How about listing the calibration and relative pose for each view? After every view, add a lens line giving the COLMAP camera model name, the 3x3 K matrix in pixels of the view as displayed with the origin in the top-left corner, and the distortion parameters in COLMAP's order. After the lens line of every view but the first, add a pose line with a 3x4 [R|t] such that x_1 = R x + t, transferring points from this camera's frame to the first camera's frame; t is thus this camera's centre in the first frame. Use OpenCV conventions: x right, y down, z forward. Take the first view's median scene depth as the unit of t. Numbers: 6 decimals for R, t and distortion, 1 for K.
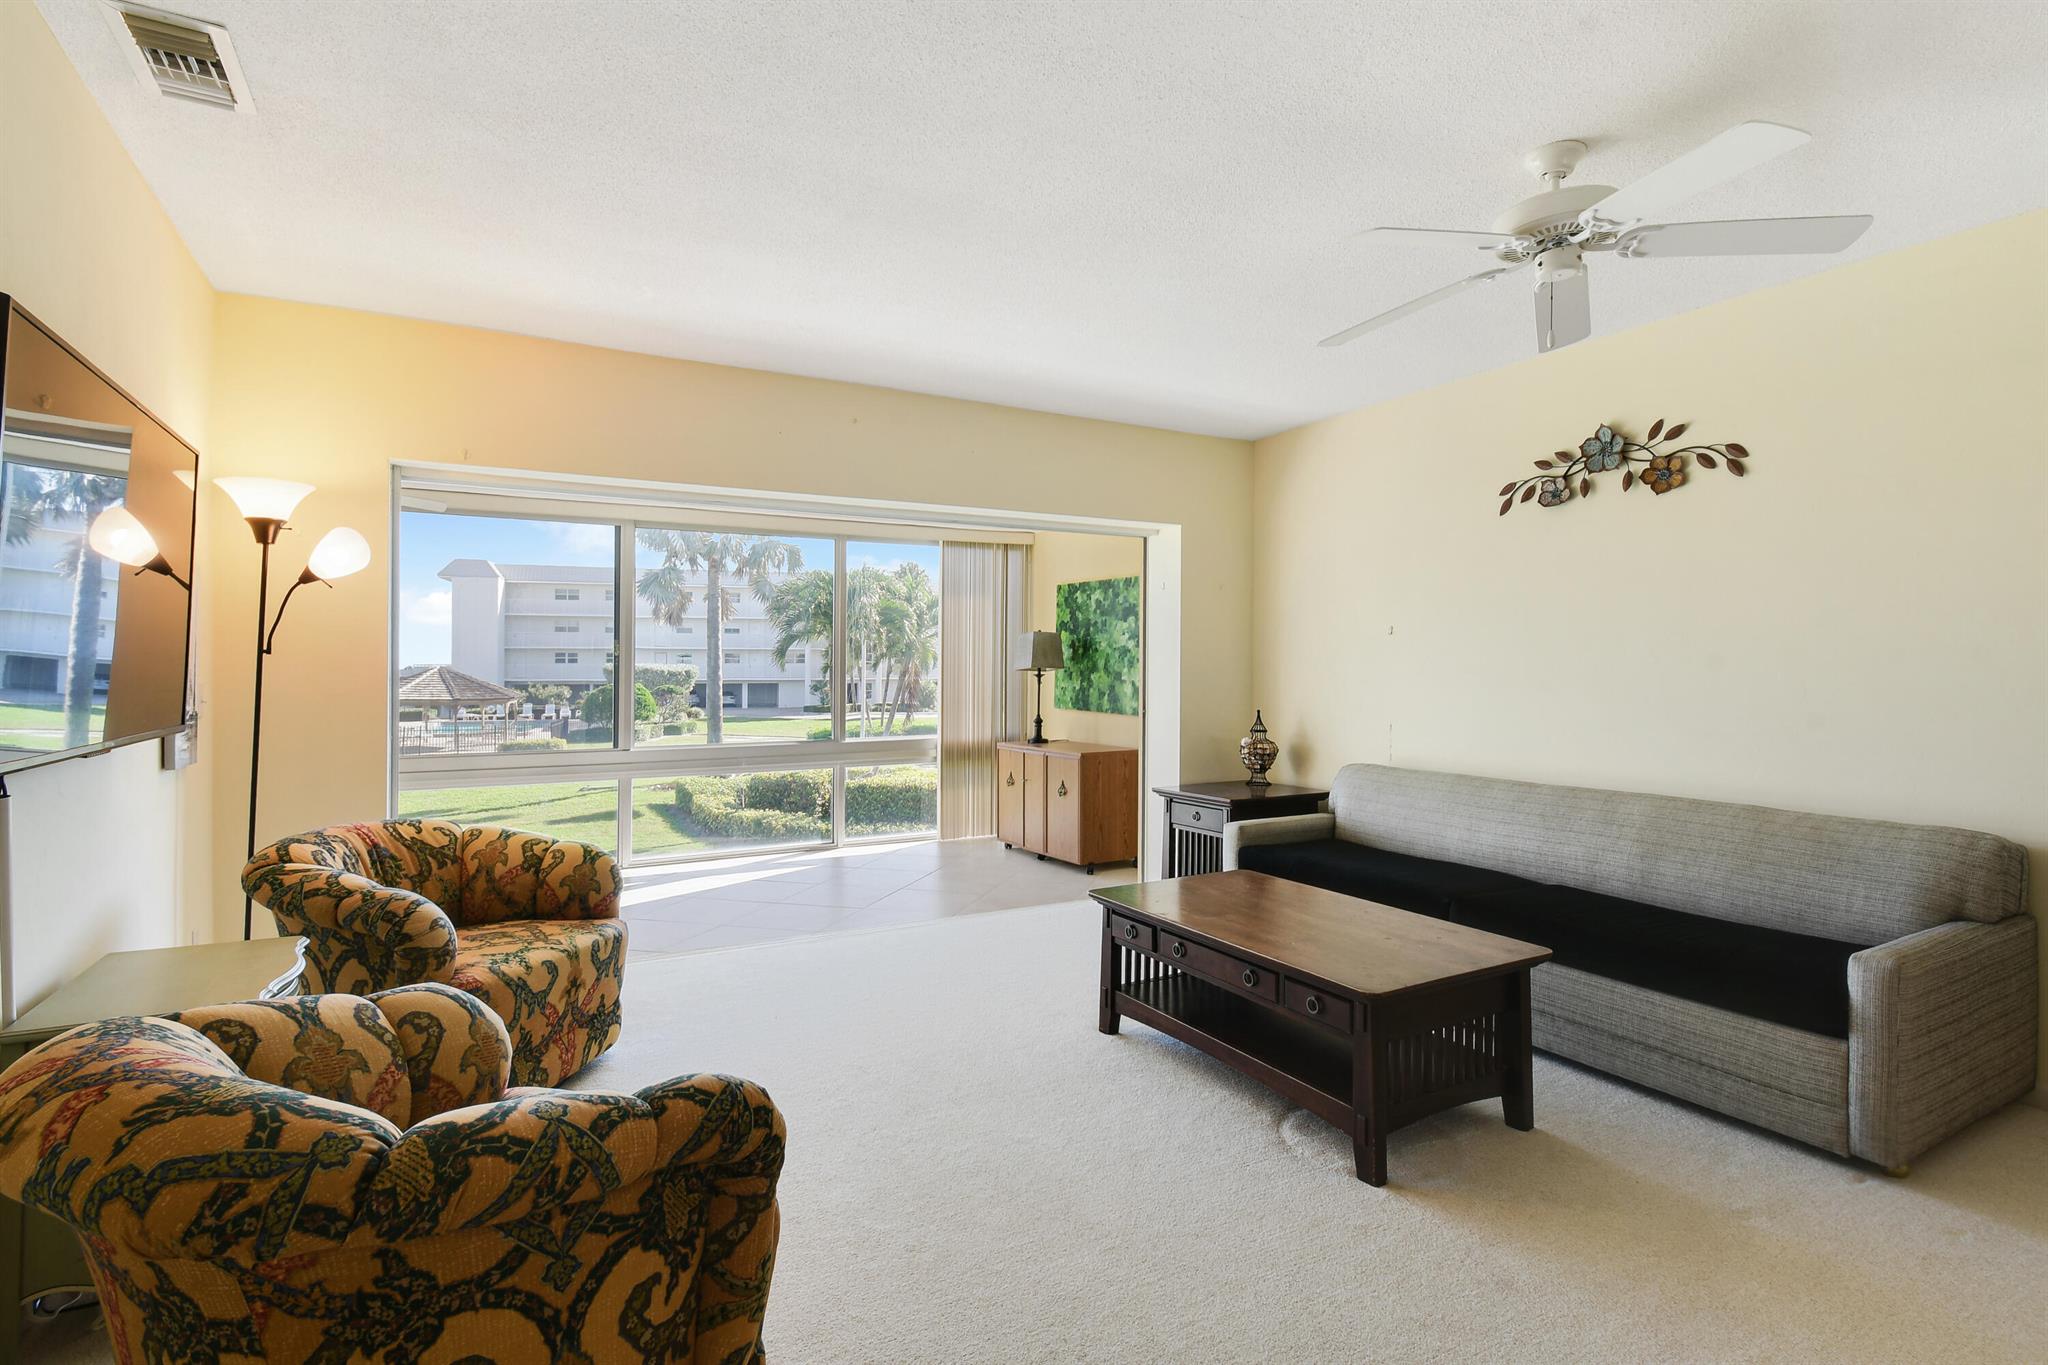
lens RADIAL K [[1003.2, 0, 1019.2], [0, 1003.2, 650.7], [0, 0, 1]] dist [0.002057, 0.000194]
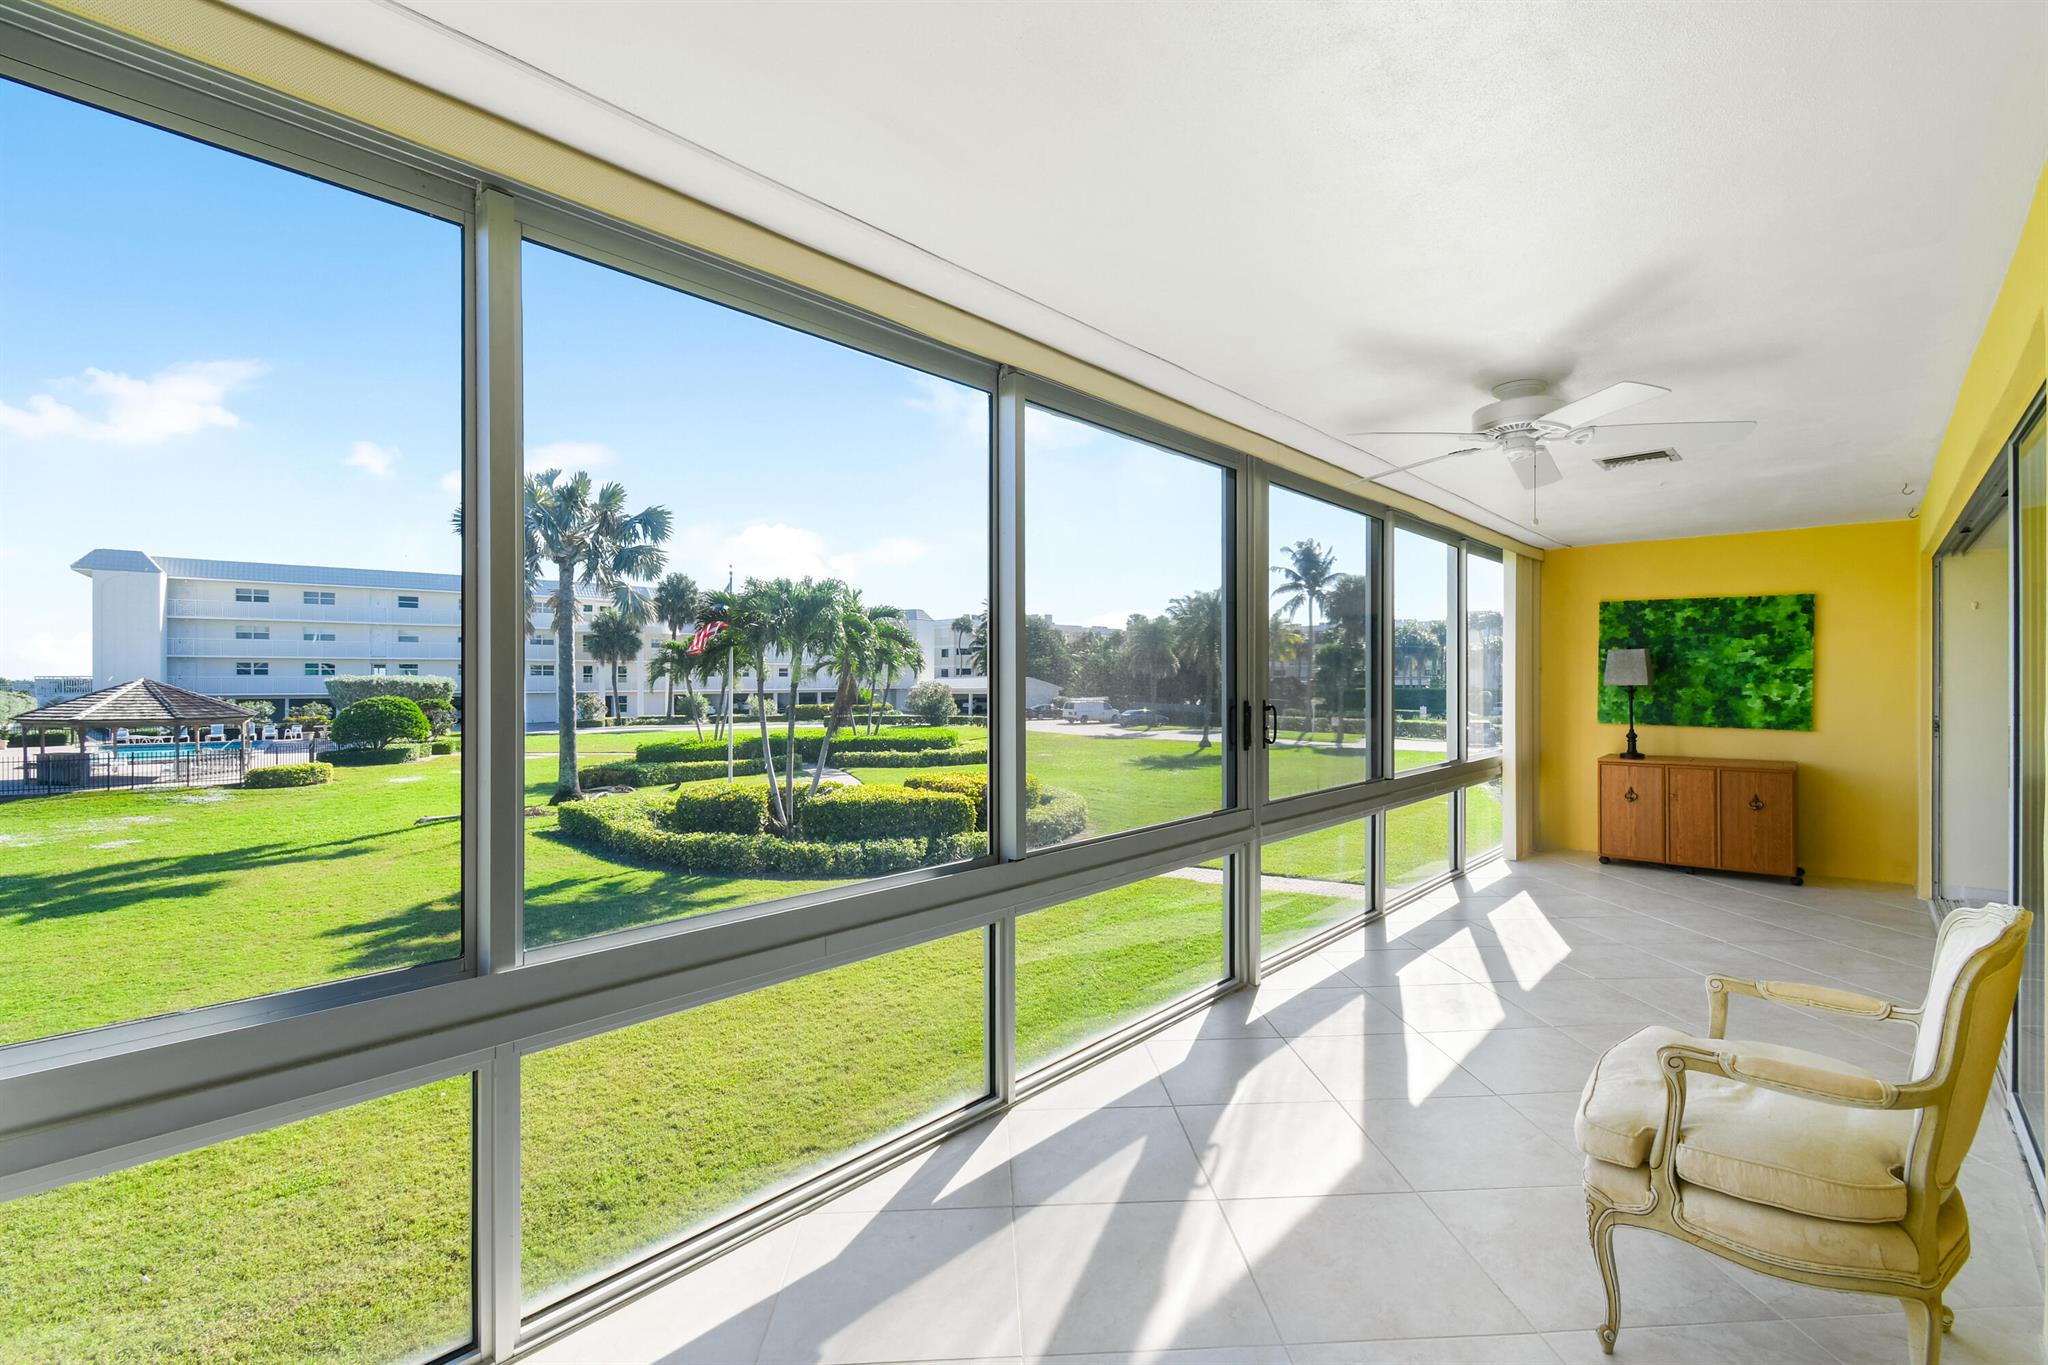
lens RADIAL K [[922.5, 0, 1022.4], [0, 922.5, 676.8], [0, 0, 1]] dist [0.003341, -0.000172]
pose [[0.946740, 0.000248, 0.322000, -0.908503], [-0.004852, 0.999897, 0.013494, 0.000858], [-0.321964, -0.014338, 0.946643, 0.331747]]
